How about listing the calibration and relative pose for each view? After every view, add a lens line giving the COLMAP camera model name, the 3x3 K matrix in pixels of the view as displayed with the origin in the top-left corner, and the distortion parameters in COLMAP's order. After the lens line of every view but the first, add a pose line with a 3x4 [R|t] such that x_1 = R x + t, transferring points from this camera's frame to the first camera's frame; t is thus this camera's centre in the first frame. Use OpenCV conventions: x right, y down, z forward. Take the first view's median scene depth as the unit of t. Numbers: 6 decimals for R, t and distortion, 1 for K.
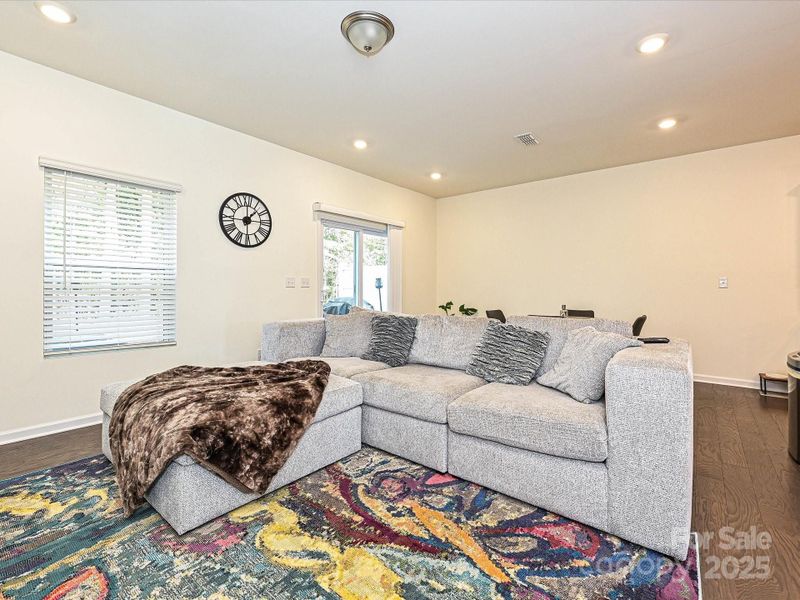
lens RADIAL K [[363.8, 0, 403.0], [0, 363.8, 286.5], [0, 0, 1]] dist [-0.000174, -0.001170]
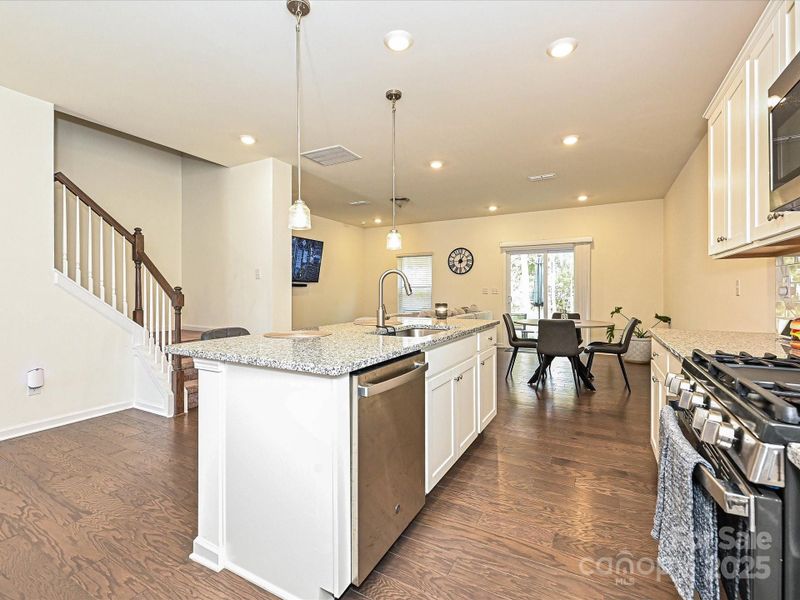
lens RADIAL K [[363.8, 0, 403.0], [0, 363.8, 301.0], [0, 0, 1]] dist [-0.000174, -0.001170]
pose [[0.182565, 0.026299, -0.982842, 1.527763], [0.000918, 0.999637, 0.026919, -0.011599], [0.983193, -0.005817, 0.182475, 0.303853]]
